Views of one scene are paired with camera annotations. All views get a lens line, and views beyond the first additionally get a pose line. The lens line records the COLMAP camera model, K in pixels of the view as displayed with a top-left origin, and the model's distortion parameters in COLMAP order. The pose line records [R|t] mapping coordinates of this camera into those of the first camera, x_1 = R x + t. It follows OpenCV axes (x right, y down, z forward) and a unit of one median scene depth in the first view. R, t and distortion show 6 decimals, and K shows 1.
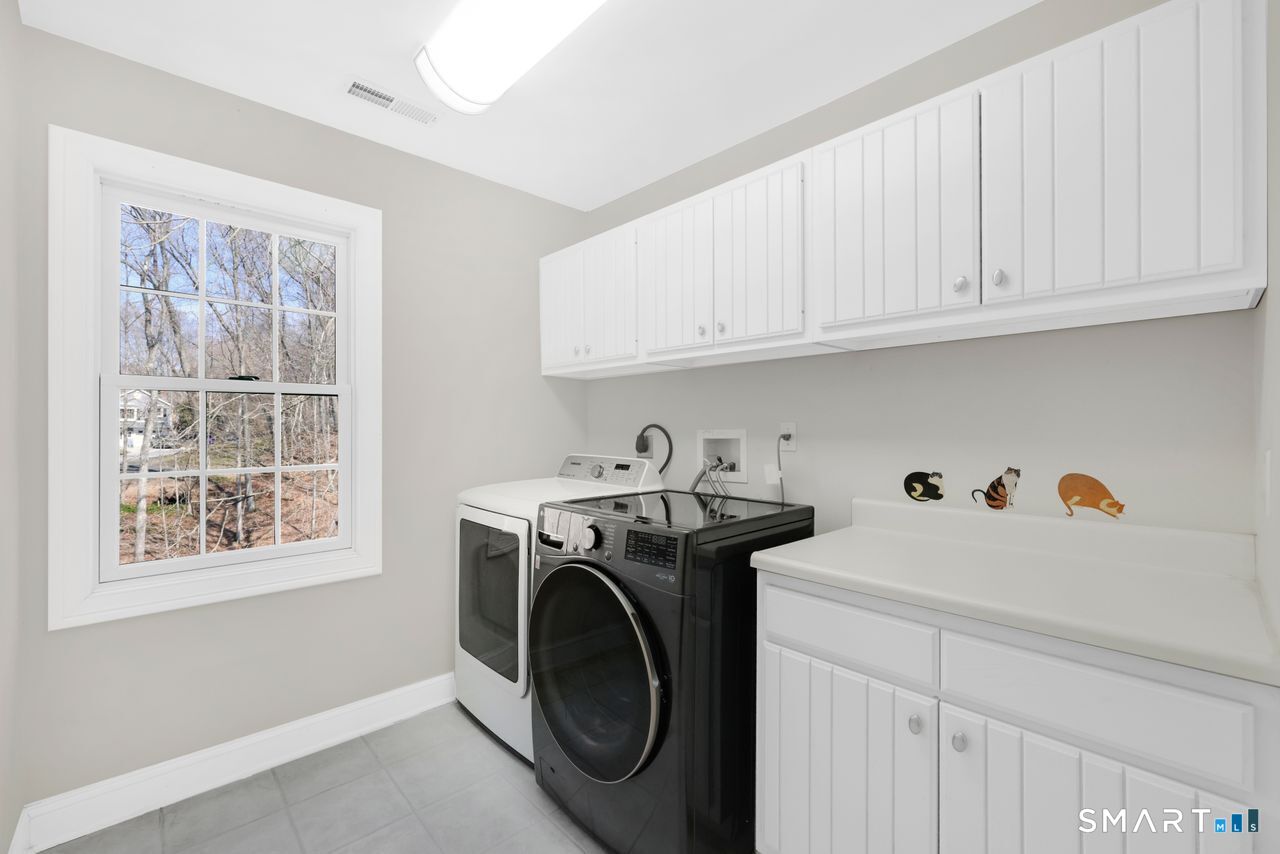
lens RADIAL K [[538.8, 0, 649.8], [0, 538.8, 426.4], [0, 0, 1]] dist [-0.004157, -0.000313]
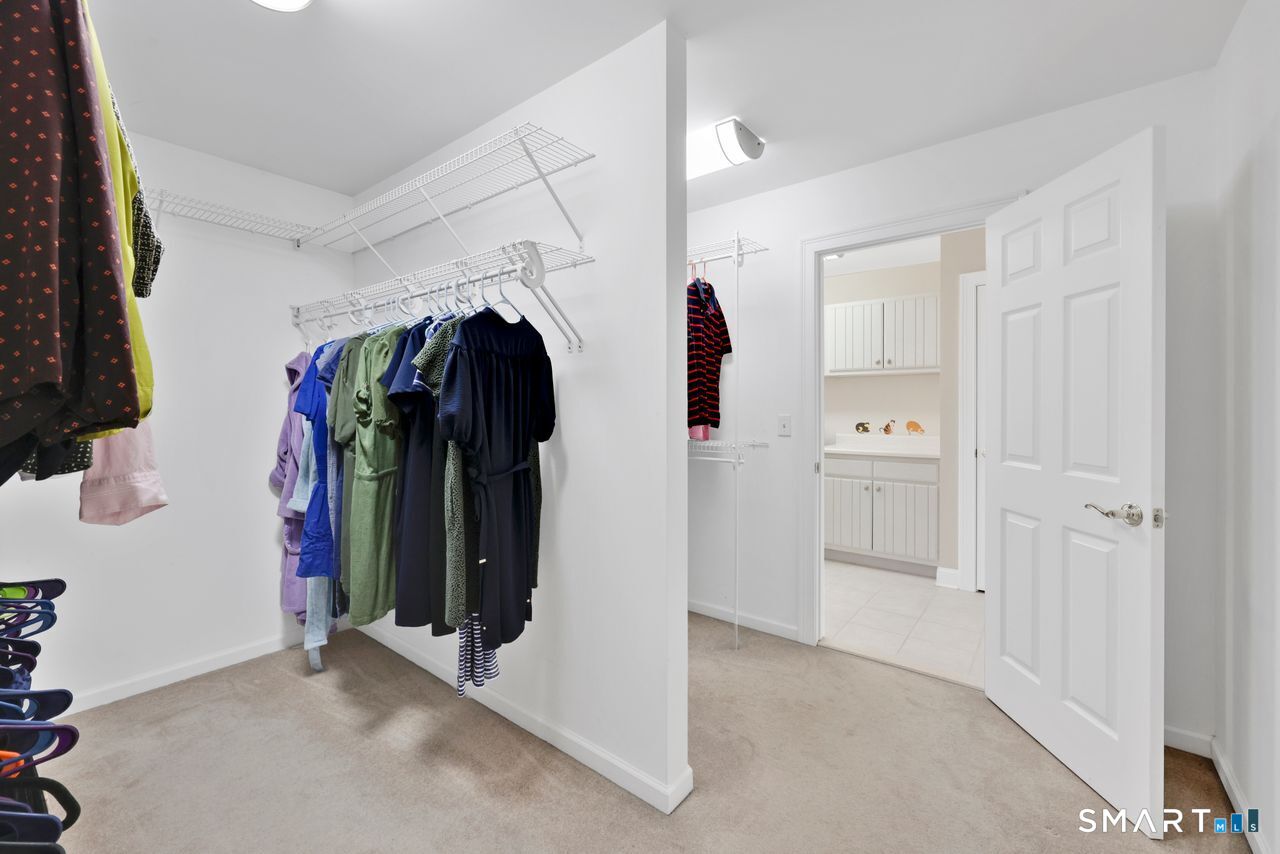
lens RADIAL K [[538.8, 0, 630.7], [0, 538.8, 417.6], [0, 0, 1]] dist [-0.004157, -0.000313]
pose [[0.991525, -0.005753, 0.129792, -1.209037], [0.003577, 0.999849, 0.016992, 0.009954], [-0.129870, -0.016384, 0.991396, -1.857670]]
